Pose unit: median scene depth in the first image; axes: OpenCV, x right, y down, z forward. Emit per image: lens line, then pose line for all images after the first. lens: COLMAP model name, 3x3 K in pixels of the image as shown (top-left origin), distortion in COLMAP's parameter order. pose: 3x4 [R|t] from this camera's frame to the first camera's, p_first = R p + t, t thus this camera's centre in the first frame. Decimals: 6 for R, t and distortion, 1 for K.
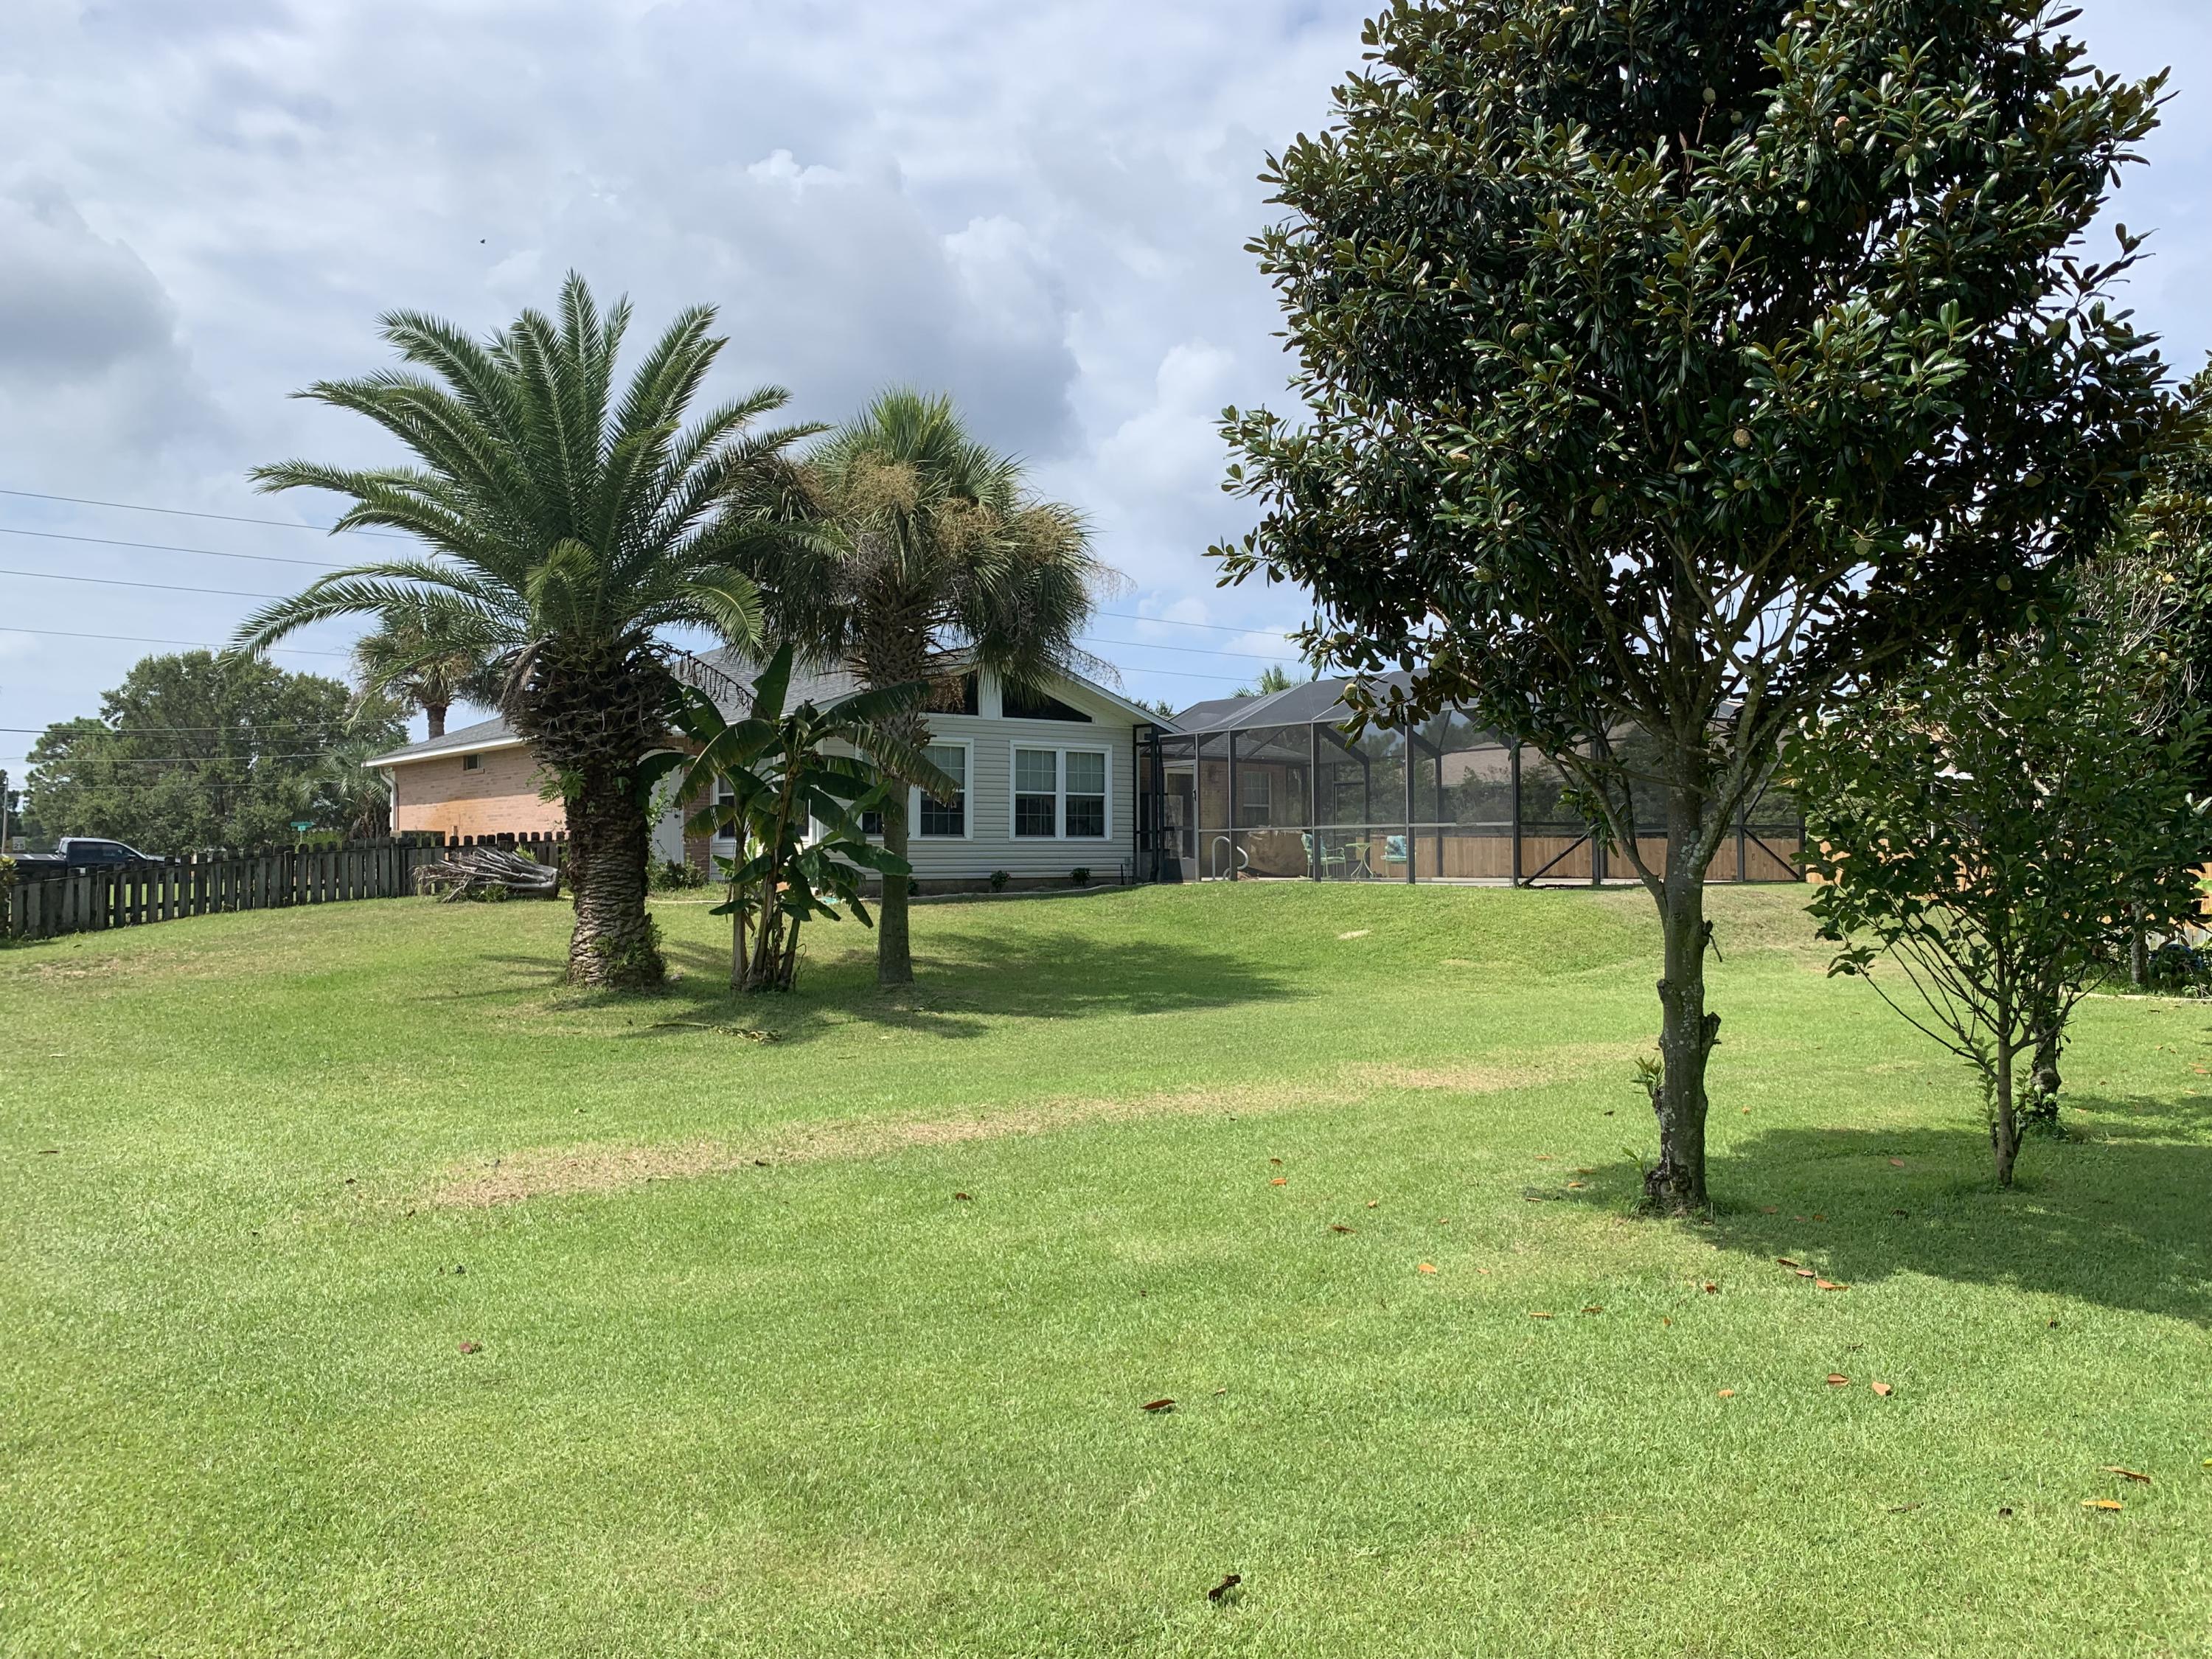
lens RADIAL K [[1707.0, 0, 1107.3], [0, 1707.0, 838.3], [0, 0, 1]] dist [0.074594, -0.070781]
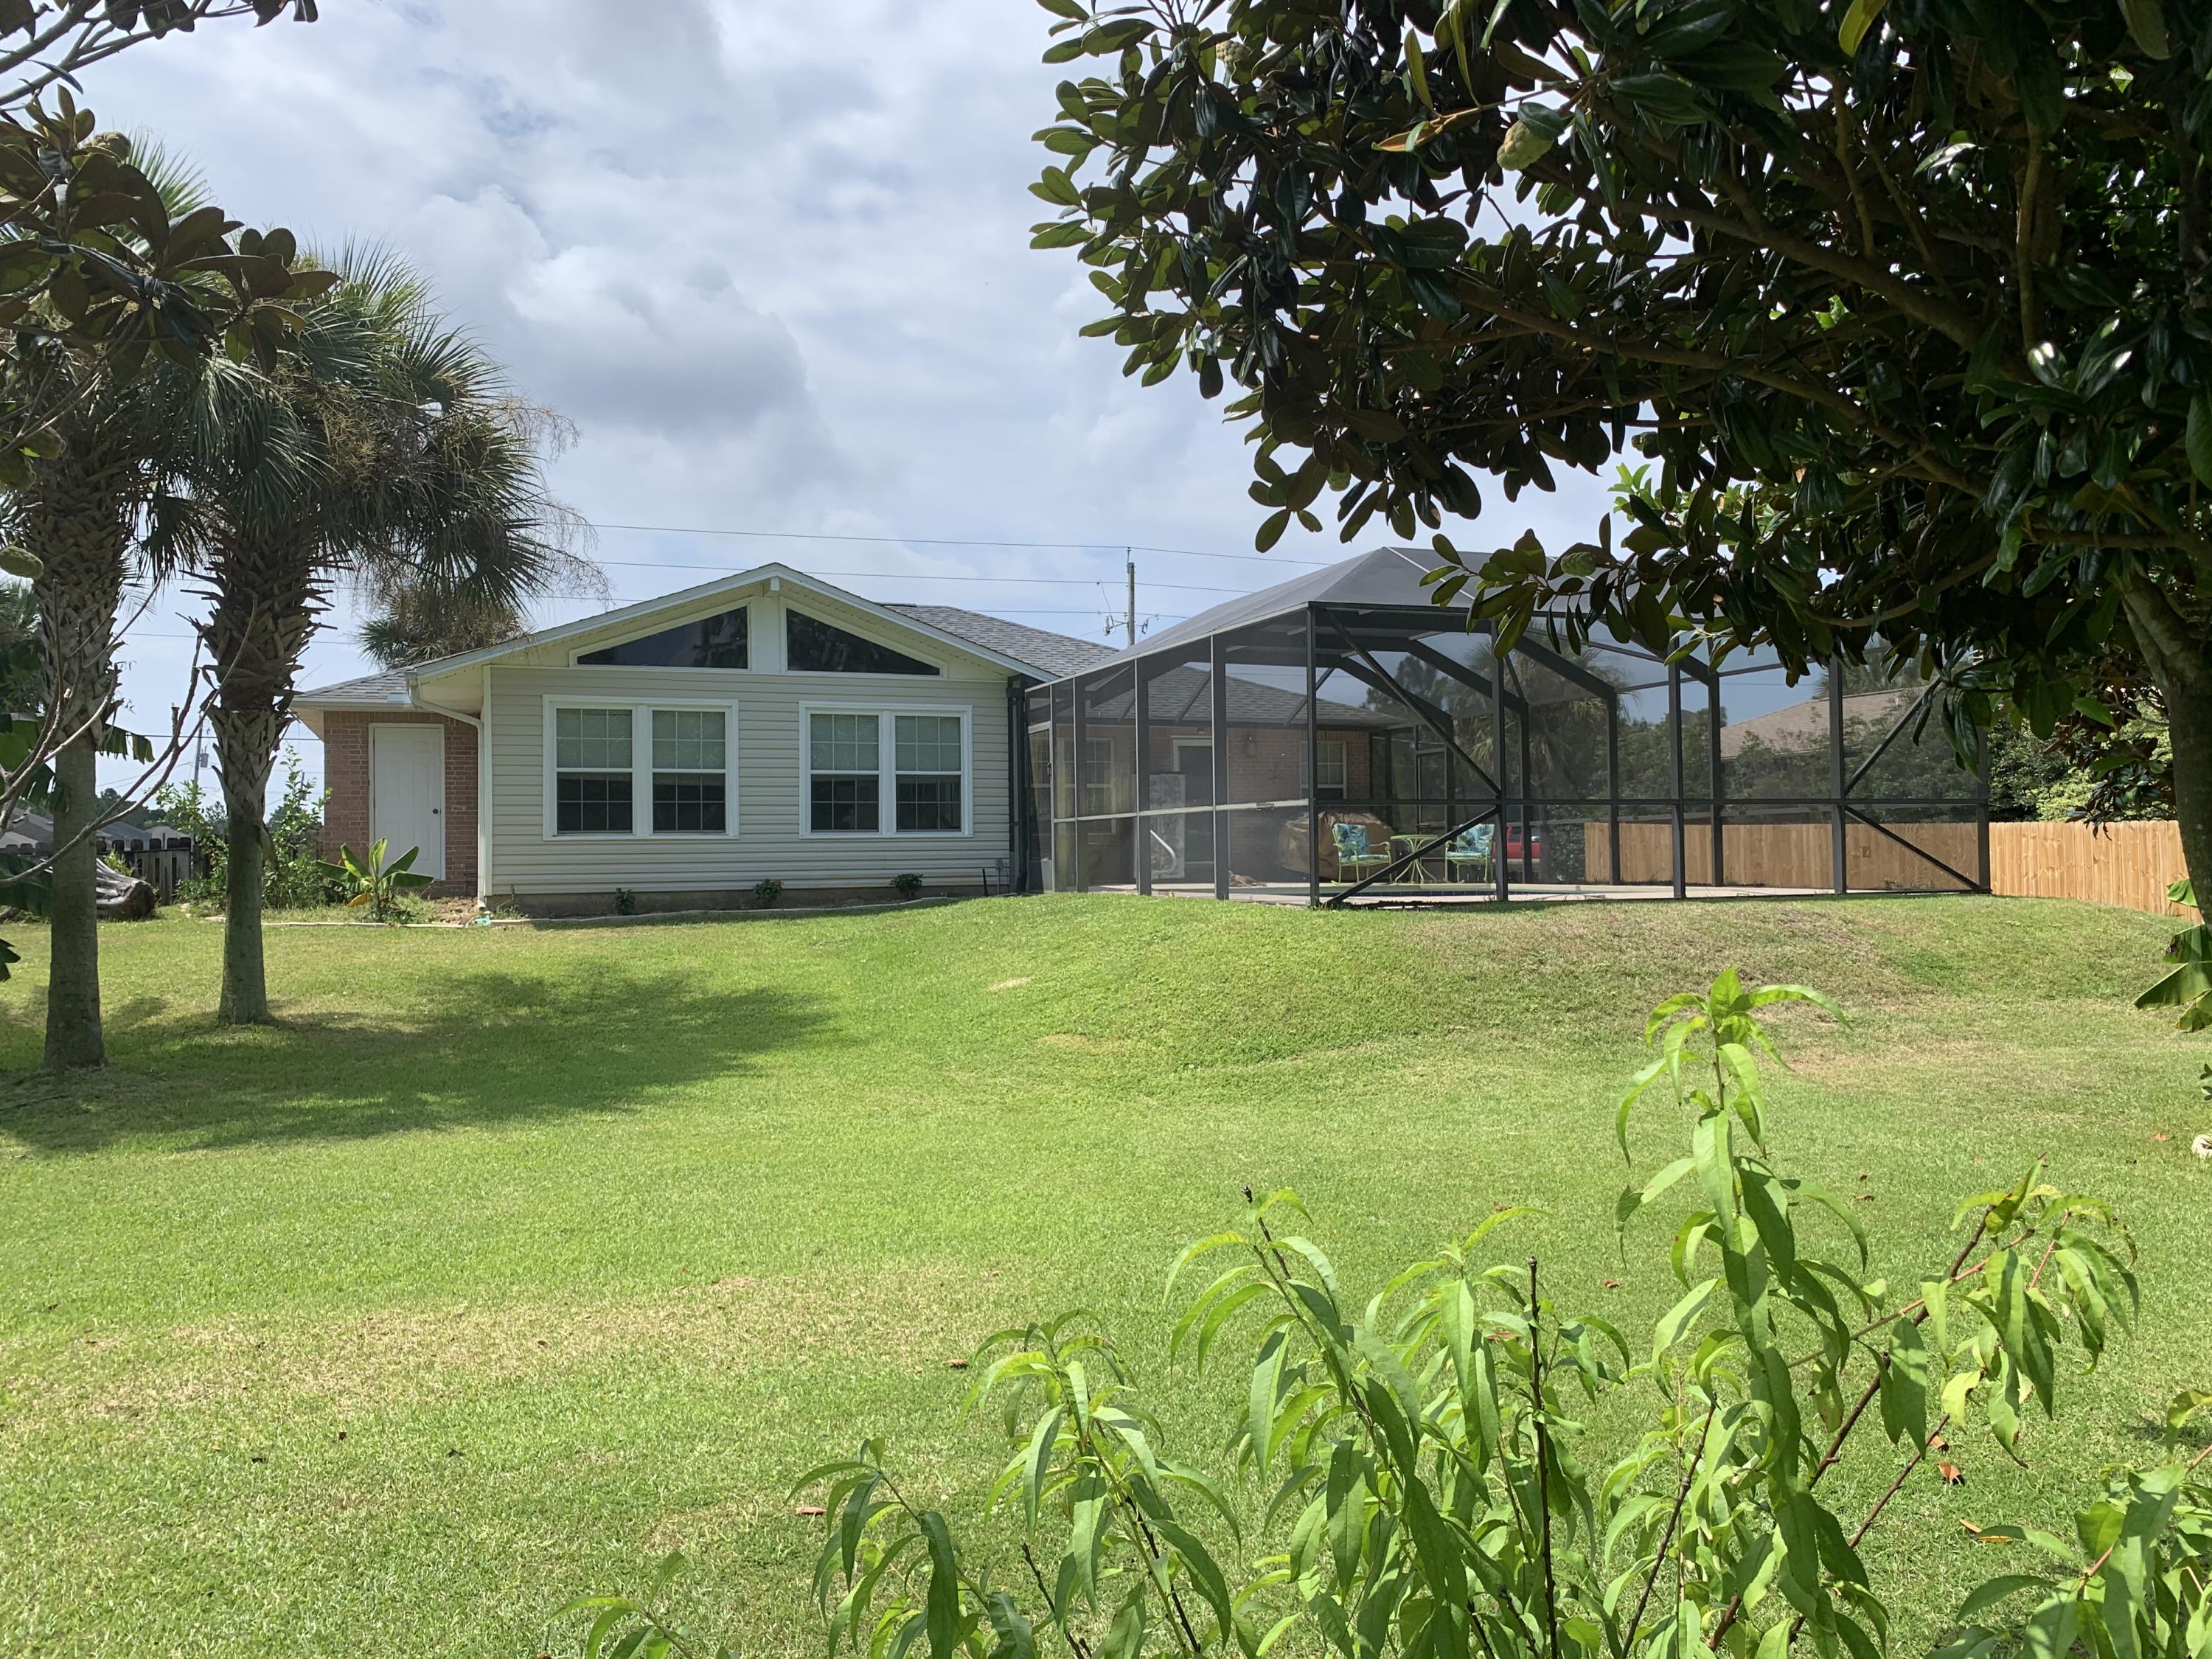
lens RADIAL K [[1707.0, 0, 1101.9], [0, 1707.0, 821.6], [0, 0, 1]] dist [0.074594, -0.070781]
pose [[0.950982, -0.012286, -0.309003, 0.289373], [0.010431, 0.999916, -0.007652, 0.001466], [0.309071, 0.004053, 0.951030, 0.329002]]
